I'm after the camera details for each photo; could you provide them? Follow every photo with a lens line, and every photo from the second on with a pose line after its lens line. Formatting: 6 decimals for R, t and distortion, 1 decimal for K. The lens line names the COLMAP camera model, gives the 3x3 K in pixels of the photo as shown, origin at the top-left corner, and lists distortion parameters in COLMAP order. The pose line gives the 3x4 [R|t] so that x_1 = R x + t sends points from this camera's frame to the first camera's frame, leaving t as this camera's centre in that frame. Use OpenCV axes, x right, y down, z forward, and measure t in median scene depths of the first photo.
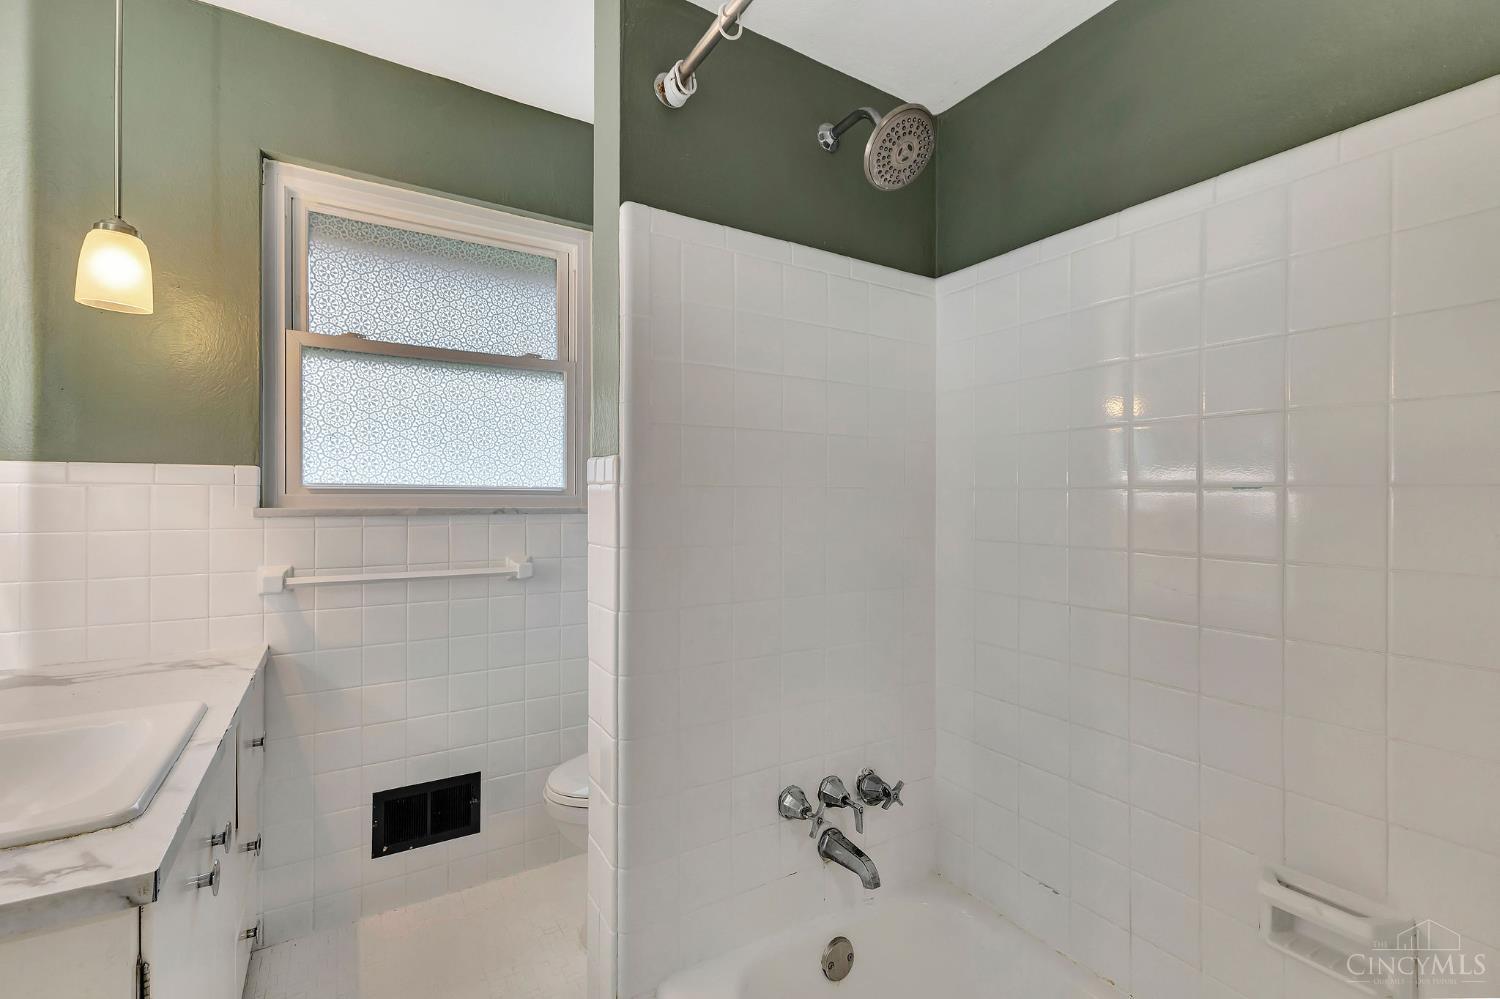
lens RADIAL K [[624.9, 0, 703.4], [0, 624.9, 495.9], [0, 0, 1]] dist [0.003508, -0.004440]
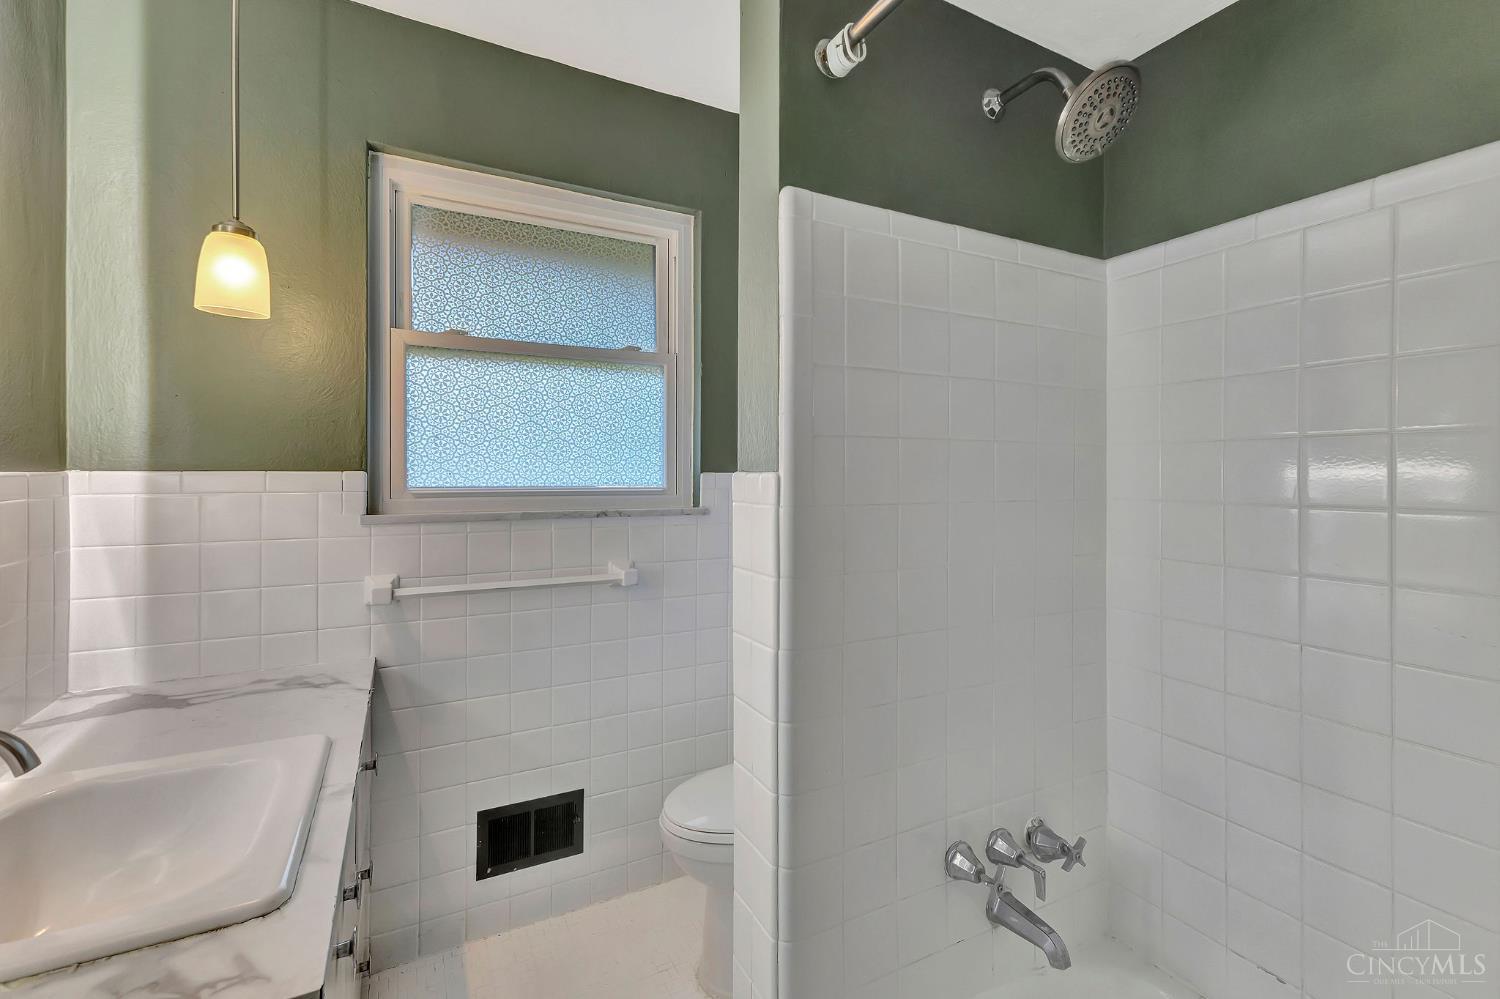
lens RADIAL K [[656.6, 0, 747.5], [0, 656.6, 487.9], [0, 0, 1]] dist [0.003618, -0.001339]
pose [[0.997554, -0.001270, -0.069887, -0.083299], [0.001199, 0.999999, -0.001054, -0.031142], [0.069888, 0.000967, 0.997554, 0.049828]]
